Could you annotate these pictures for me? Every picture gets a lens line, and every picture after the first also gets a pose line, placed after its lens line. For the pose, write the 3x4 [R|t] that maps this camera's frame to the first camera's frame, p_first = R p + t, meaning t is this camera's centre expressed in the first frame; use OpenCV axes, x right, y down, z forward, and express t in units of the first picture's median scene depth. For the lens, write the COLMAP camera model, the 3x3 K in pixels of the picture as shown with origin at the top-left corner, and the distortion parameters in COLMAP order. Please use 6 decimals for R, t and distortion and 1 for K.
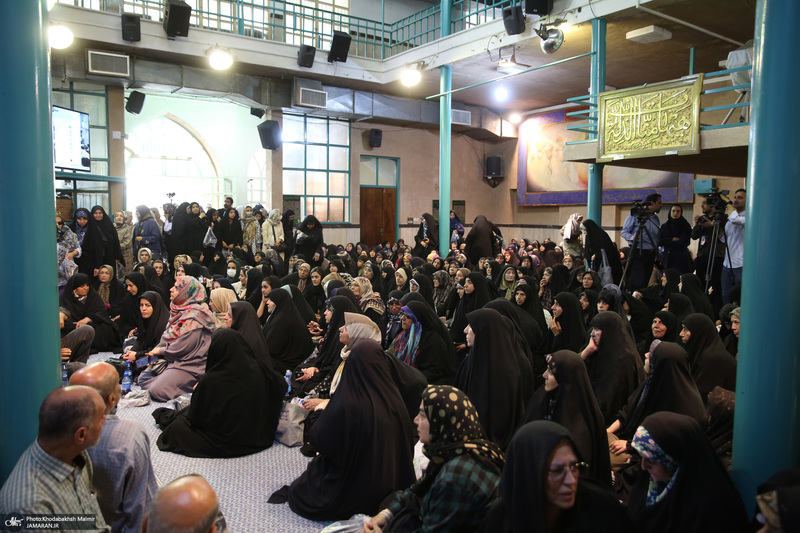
lens RADIAL K [[604.2, 0, 398.7], [0, 604.2, 267.5], [0, 0, 1]] dist [-0.038686, 0.005998]
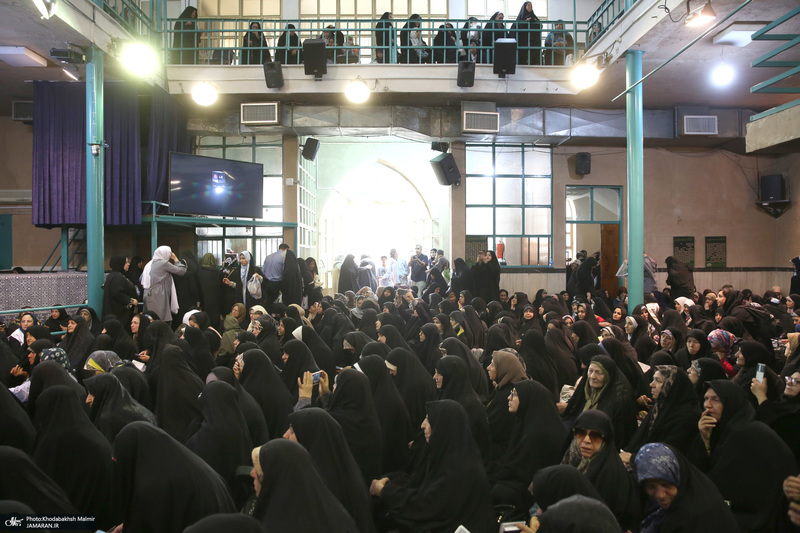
lens RADIAL K [[546.1, 0, 397.3], [0, 546.1, 263.7], [0, 0, 1]] dist [-0.077786, 0.049070]
pose [[0.829828, -0.000056, -0.558019, 0.175091], [-0.039742, 0.997455, -0.059200, -0.027638], [0.556602, 0.071303, 0.827714, 0.285351]]
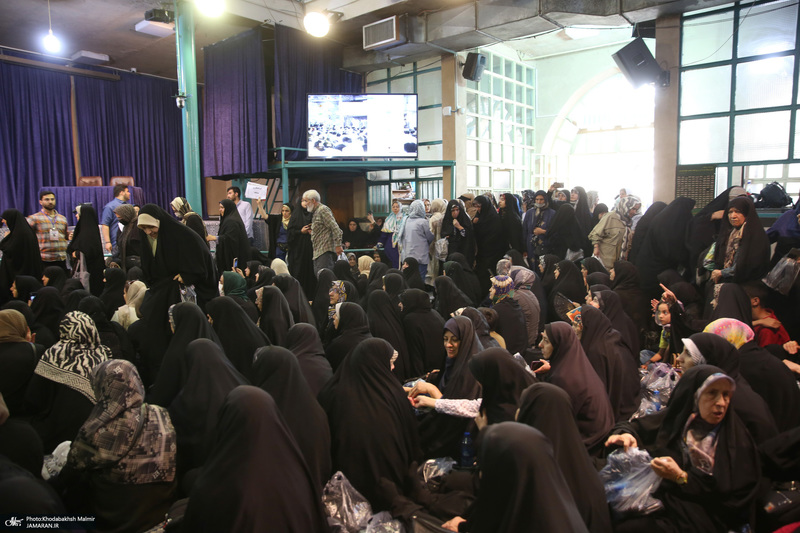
lens RADIAL K [[546.1, 0, 399.6], [0, 546.1, 265.2], [0, 0, 1]] dist [-0.077786, 0.049070]
pose [[0.242612, 0.095801, -0.965382, 0.239416], [-0.067391, 0.994372, 0.081742, -0.052184], [0.967780, 0.045227, 0.247703, 0.637655]]
